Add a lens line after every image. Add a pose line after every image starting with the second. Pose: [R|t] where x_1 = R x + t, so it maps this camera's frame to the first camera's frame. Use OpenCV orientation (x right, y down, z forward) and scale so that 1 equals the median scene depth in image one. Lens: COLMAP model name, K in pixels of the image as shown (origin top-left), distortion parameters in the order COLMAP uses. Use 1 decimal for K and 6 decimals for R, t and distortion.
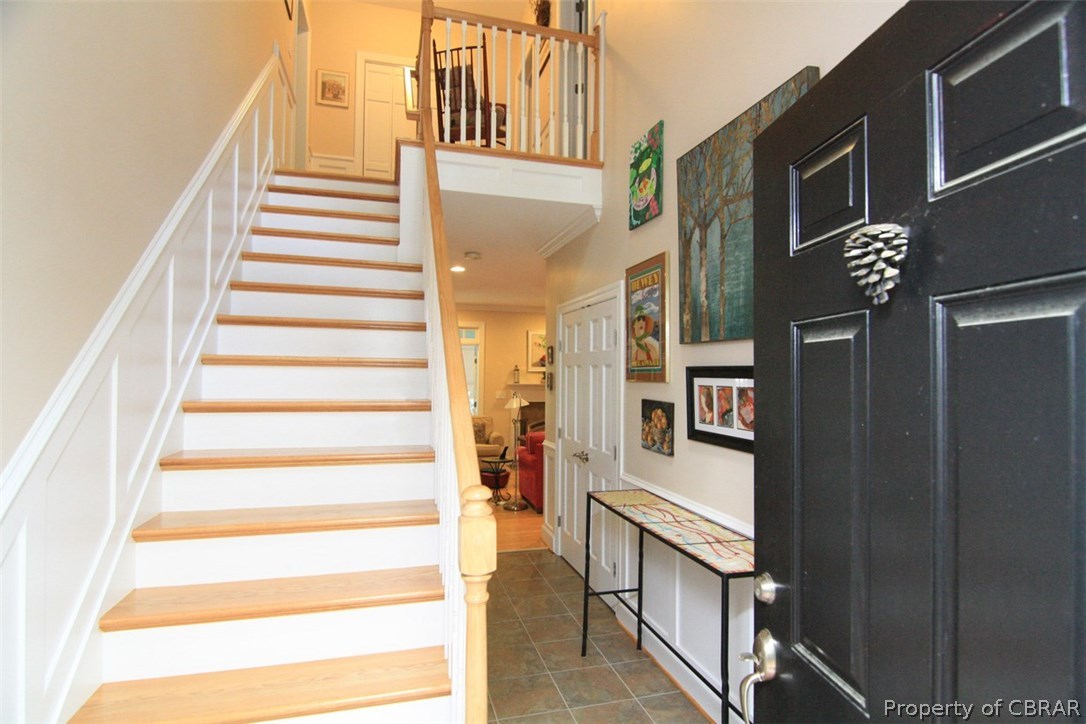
lens RADIAL K [[556.2, 0, 543.9], [0, 556.2, 364.3], [0, 0, 1]] dist [-0.011277, -0.008973]
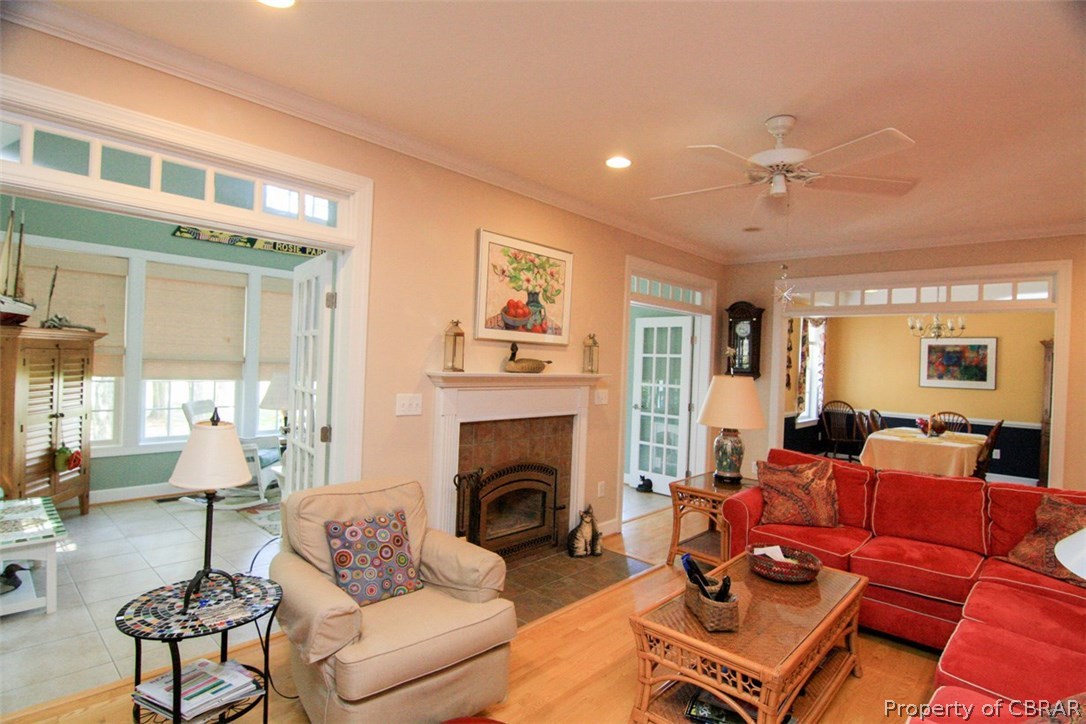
lens RADIAL K [[556.2, 0, 542.9], [0, 556.2, 361.8], [0, 0, 1]] dist [-0.011277, -0.008973]
pose [[0.850464, 0.030263, 0.525161, -0.184752], [-0.047093, 0.998715, 0.018712, 0.018453], [-0.523920, -0.040646, 0.850797, 0.663920]]
